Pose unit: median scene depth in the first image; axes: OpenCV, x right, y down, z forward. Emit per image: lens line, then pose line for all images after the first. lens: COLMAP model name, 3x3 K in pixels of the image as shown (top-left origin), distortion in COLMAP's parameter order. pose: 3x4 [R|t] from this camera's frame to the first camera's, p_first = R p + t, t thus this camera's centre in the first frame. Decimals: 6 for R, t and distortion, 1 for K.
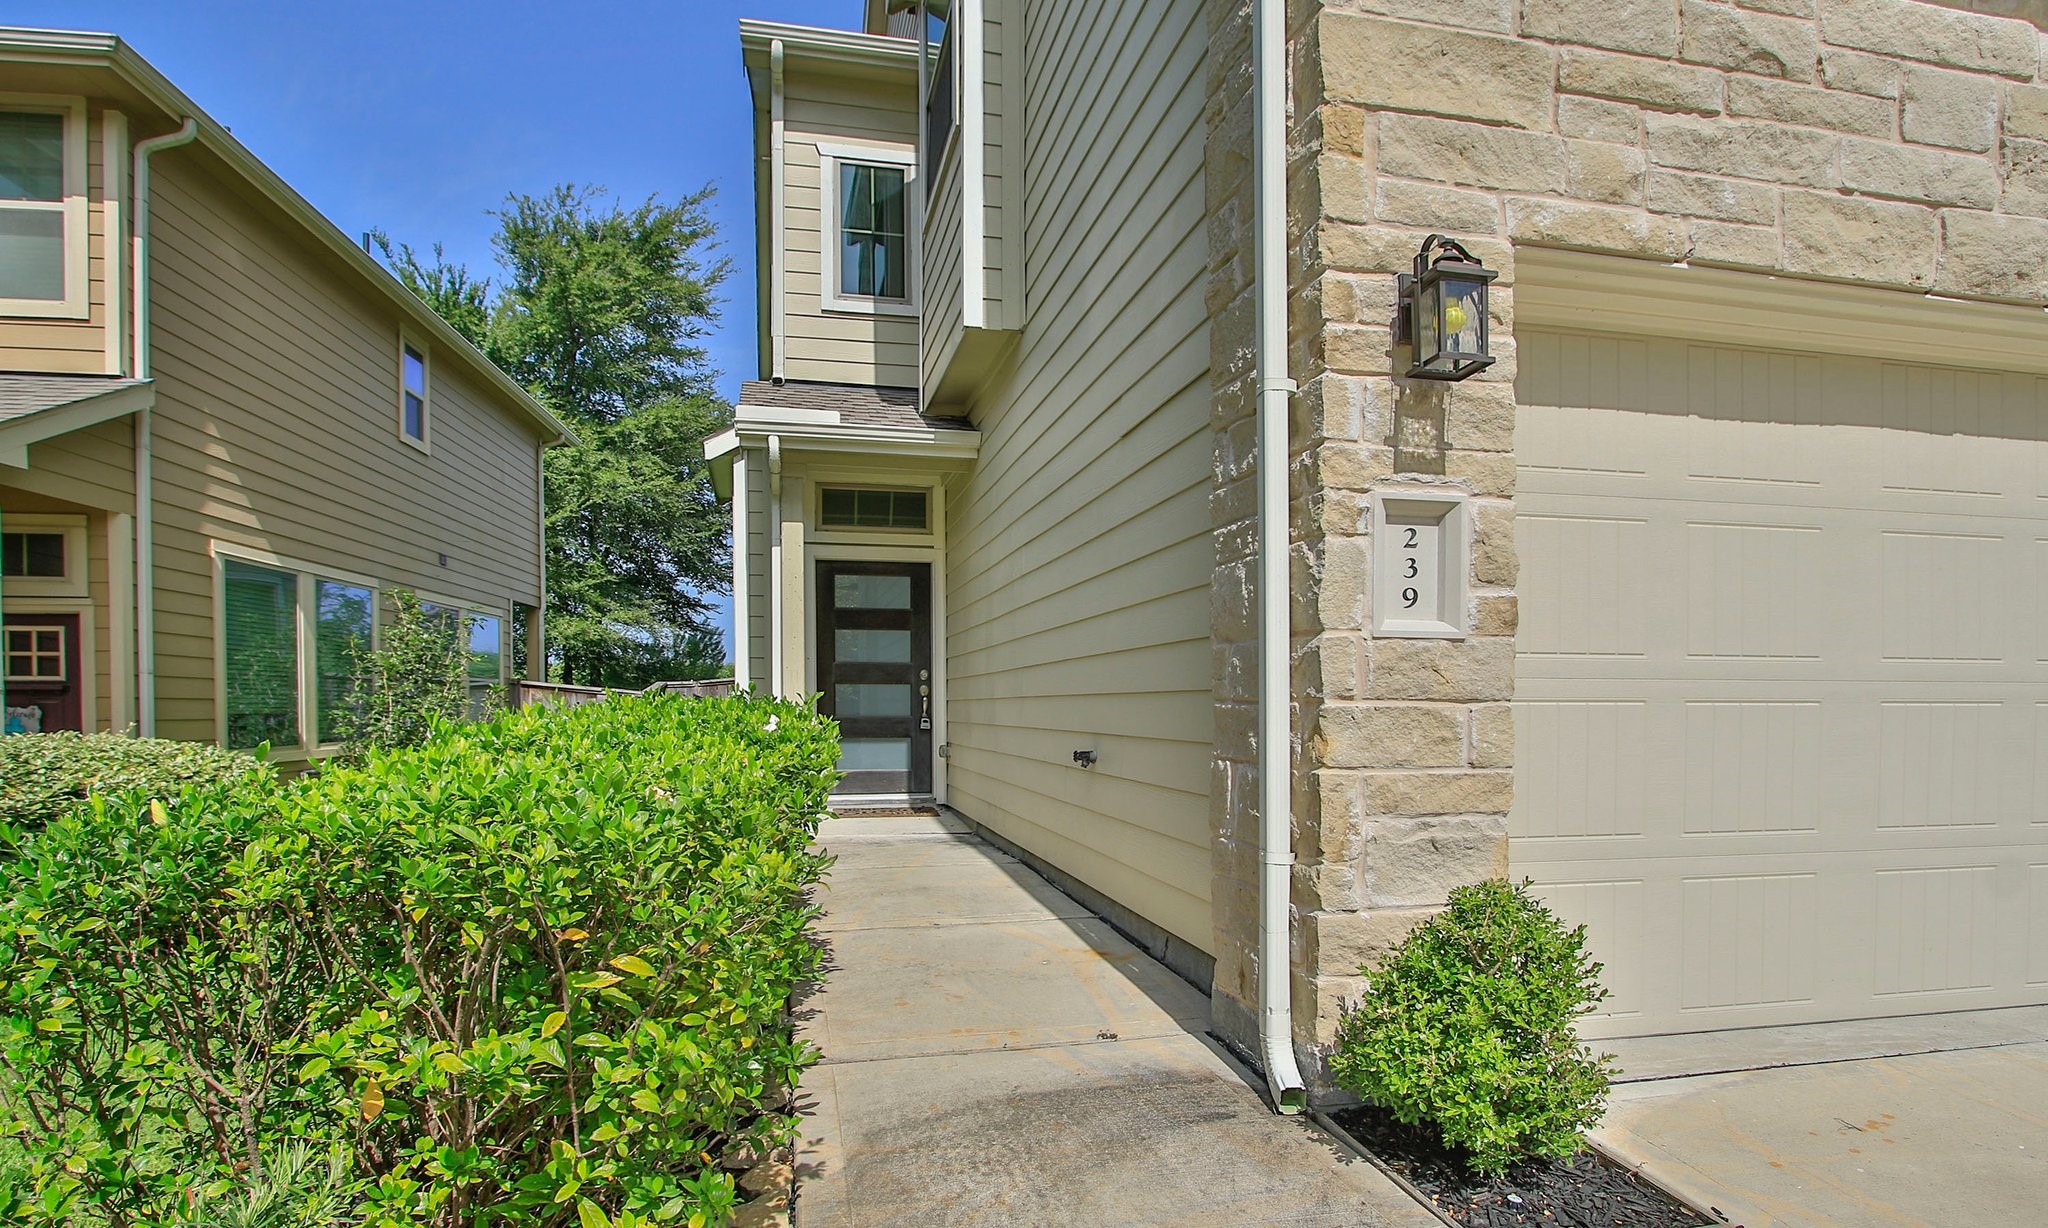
lens RADIAL K [[1111.5, 0, 1004.8], [0, 1111.5, 712.2], [0, 0, 1]] dist [-0.004531, -0.000372]
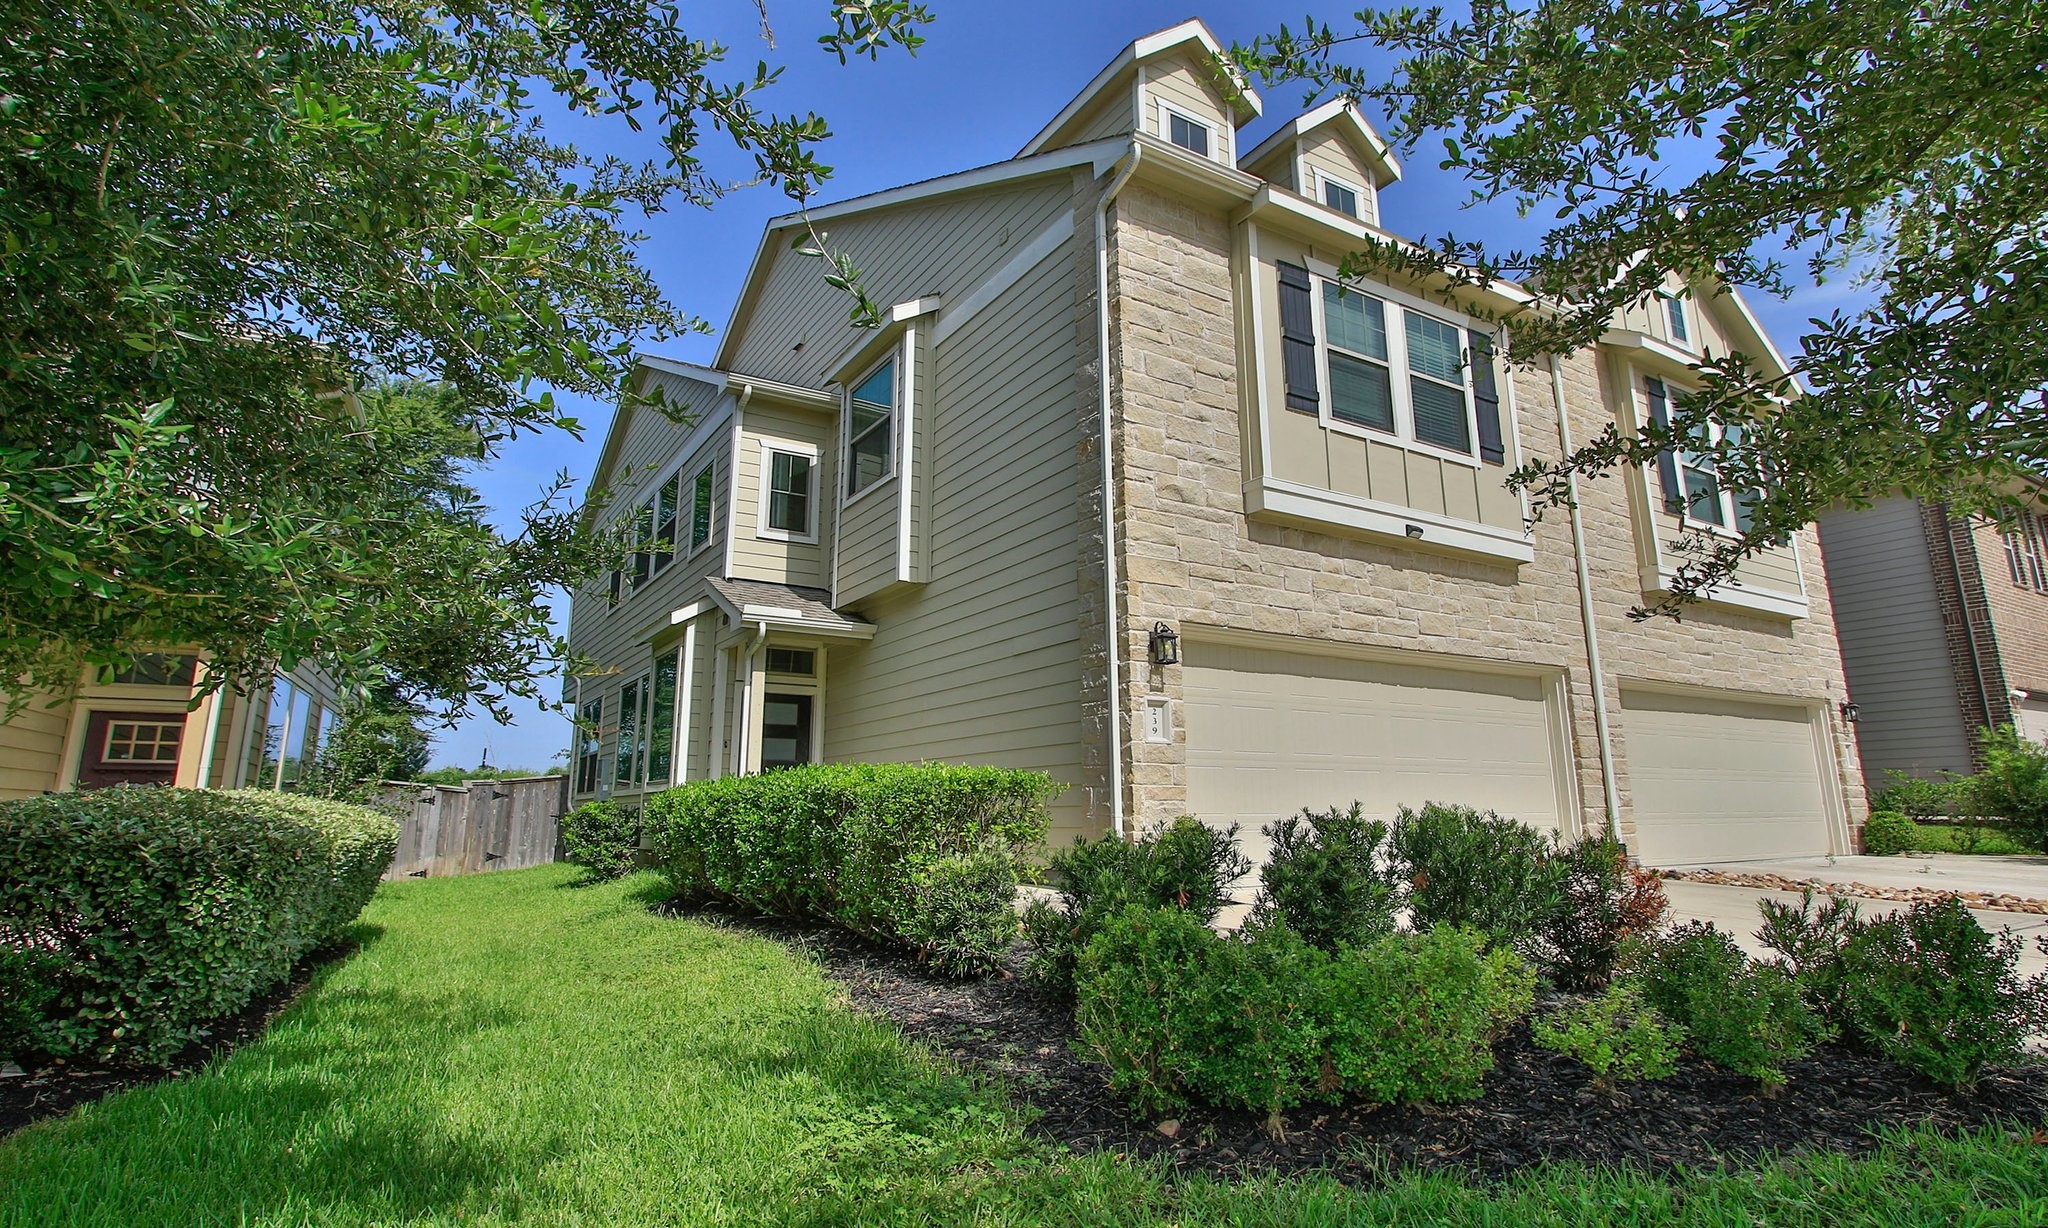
lens RADIAL K [[950.1, 0, 1028.3], [0, 950.1, 607.6], [0, 0, 1]] dist [-0.016124, -0.000125]
pose [[0.947769, 0.061925, 0.312888, -0.256430], [0.006868, 0.976783, -0.214121, 0.040034], [-0.318883, 0.205087, 0.925340, -0.442680]]
